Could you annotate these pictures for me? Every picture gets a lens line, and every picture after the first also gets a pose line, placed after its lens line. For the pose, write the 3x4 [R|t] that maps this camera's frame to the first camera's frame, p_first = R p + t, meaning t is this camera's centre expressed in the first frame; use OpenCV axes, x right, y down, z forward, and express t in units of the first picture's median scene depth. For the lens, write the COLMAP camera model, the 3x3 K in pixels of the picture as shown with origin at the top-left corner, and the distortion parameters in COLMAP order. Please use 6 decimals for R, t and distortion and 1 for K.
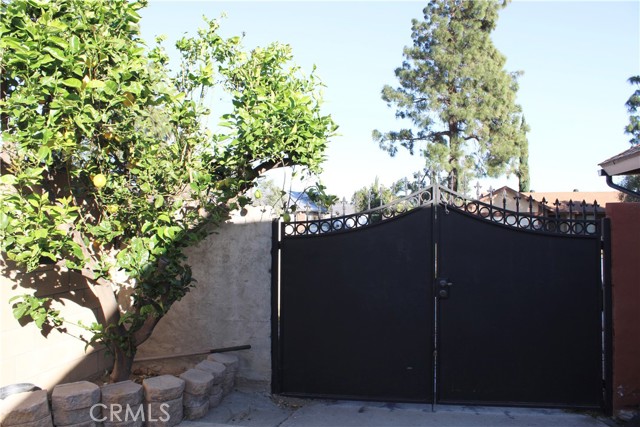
lens RADIAL K [[534.5, 0, 320.0], [0, 534.5, 213.5], [0, 0, 1]] dist [-0.162385, 0.139595]
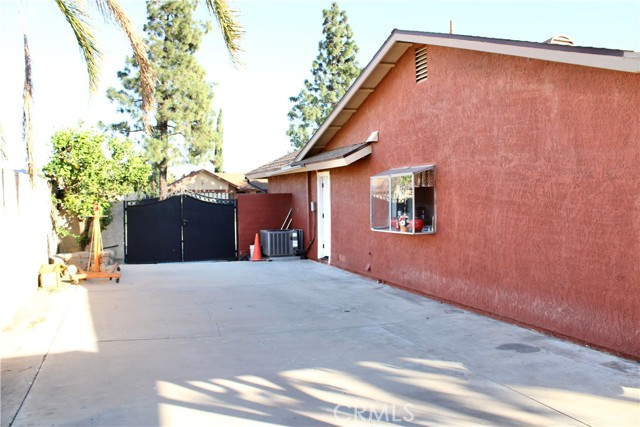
lens RADIAL K [[534.5, 0, 320.0], [0, 534.5, 213.5], [0, 0, 1]] dist [-0.162385, 0.139595]
pose [[0.847998, -0.016077, 0.529756, -0.108536], [-0.009516, 0.998917, 0.045548, -0.008316], [-0.529915, -0.043666, 0.846926, -0.299846]]
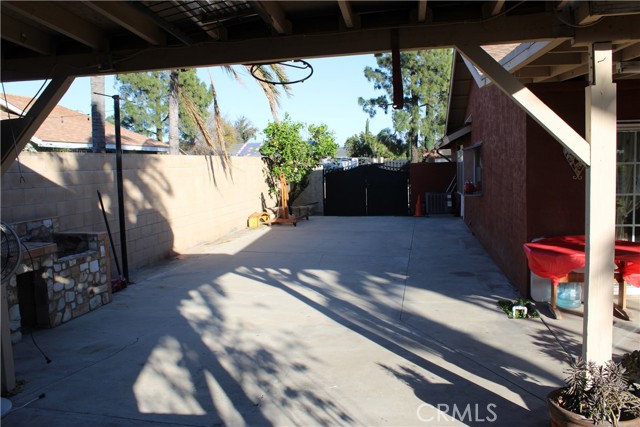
lens RADIAL K [[534.5, 0, 320.0], [0, 534.5, 213.5], [0, 0, 1]] dist [-0.162385, 0.139595]
pose [[0.999692, -0.020859, 0.013428, -0.027328], [0.019226, 0.993521, 0.112010, -0.015961], [-0.015678, -0.111717, 0.993616, -0.449247]]
